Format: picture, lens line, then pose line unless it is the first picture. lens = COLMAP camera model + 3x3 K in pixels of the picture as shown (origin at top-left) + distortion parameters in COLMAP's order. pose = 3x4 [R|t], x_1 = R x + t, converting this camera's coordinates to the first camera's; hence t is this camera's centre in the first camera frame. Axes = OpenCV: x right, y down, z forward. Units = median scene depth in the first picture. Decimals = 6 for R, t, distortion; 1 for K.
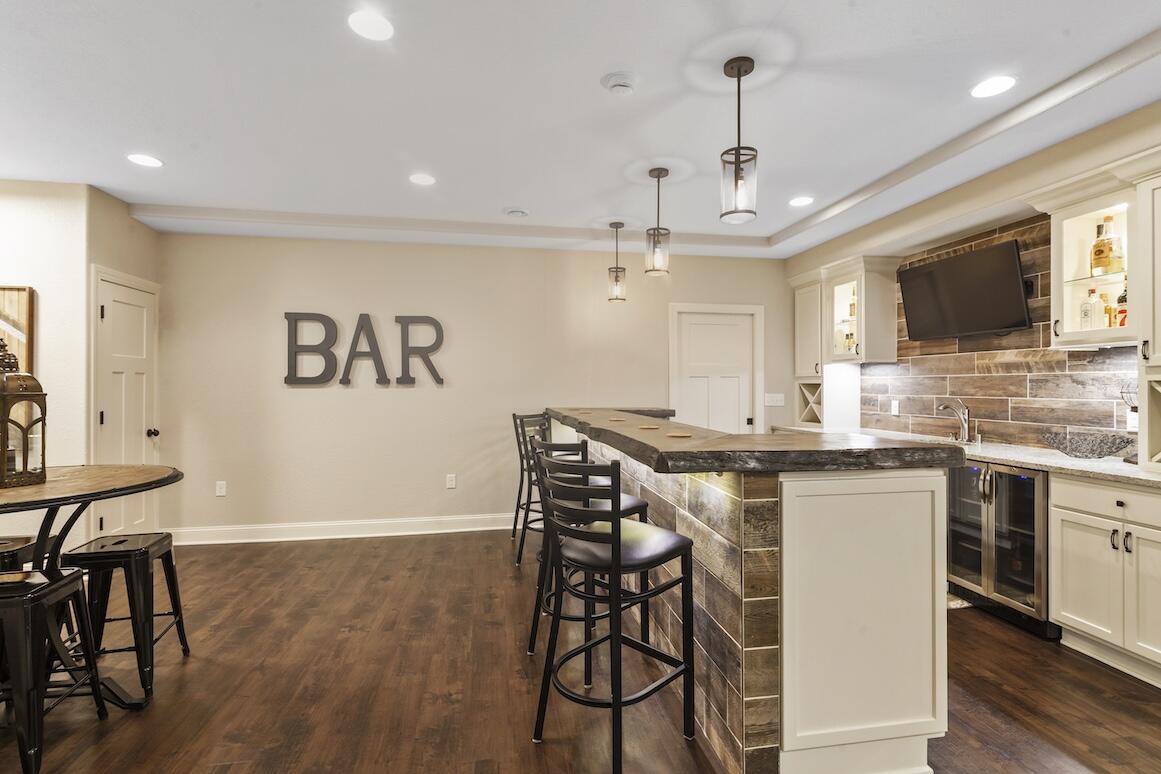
lens RADIAL K [[529.4, 0, 588.4], [0, 529.4, 387.2], [0, 0, 1]] dist [0.001591, -0.000974]
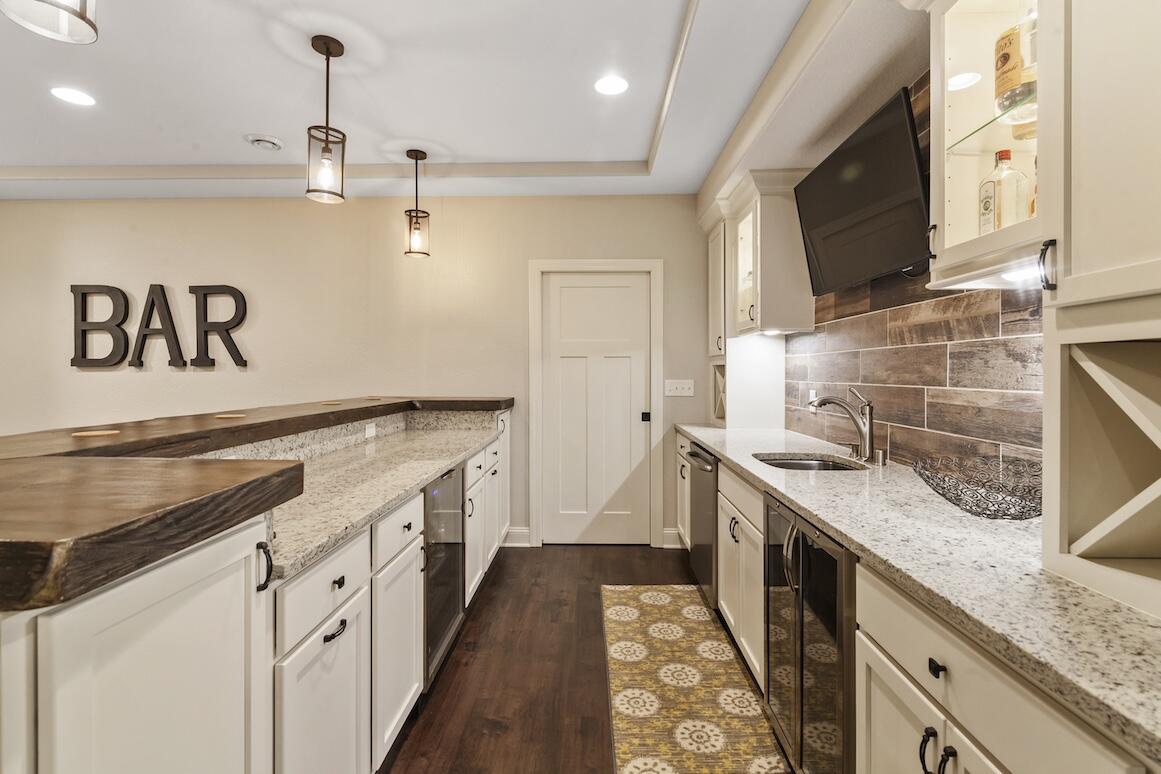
lens RADIAL K [[529.4, 0, 584.3], [0, 529.4, 377.9], [0, 0, 1]] dist [0.001591, -0.000974]
pose [[0.981037, 0.002454, -0.193804, 0.428529], [-0.000892, 0.999966, 0.008147, 0.005098], [0.193817, -0.007819, 0.981007, 0.299857]]
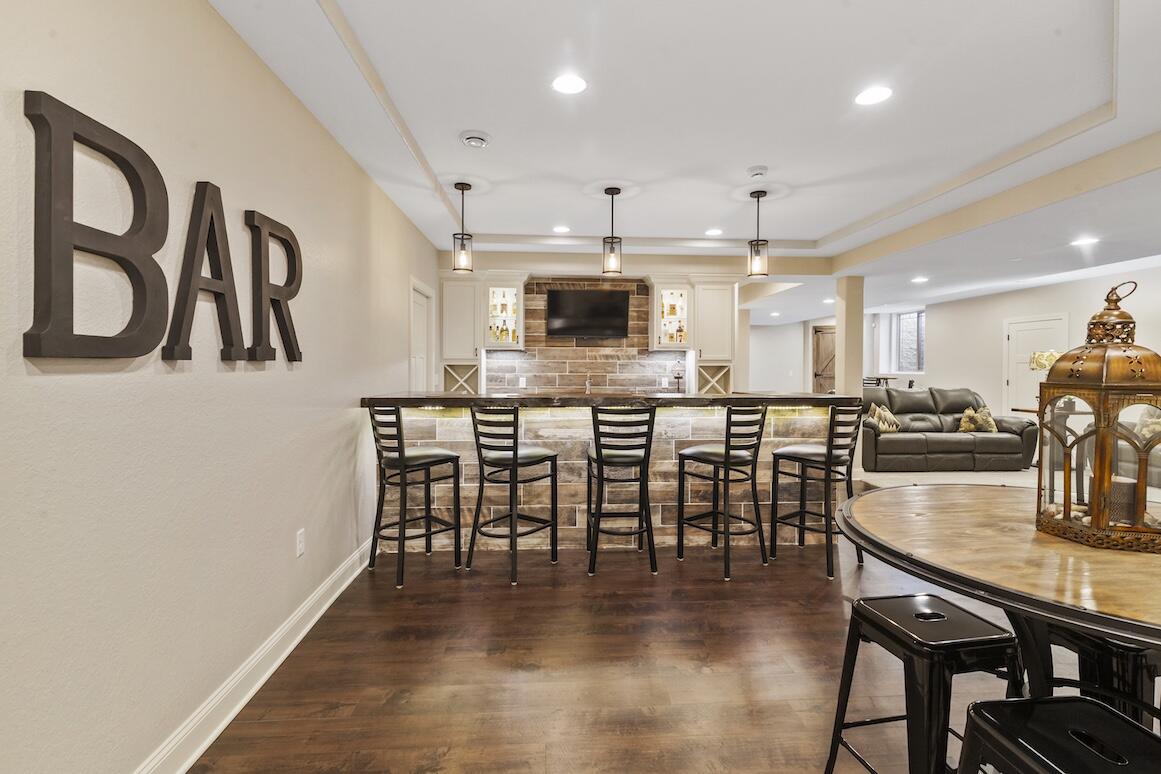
lens RADIAL K [[529.4, 0, 573.6], [0, 529.4, 375.6], [0, 0, 1]] dist [0.001591, -0.000974]
pose [[0.123427, -0.014320, 0.992250, -0.800893], [-0.001084, 0.999893, 0.014565, -0.000709], [-0.992353, -0.002874, 0.123399, 0.691978]]
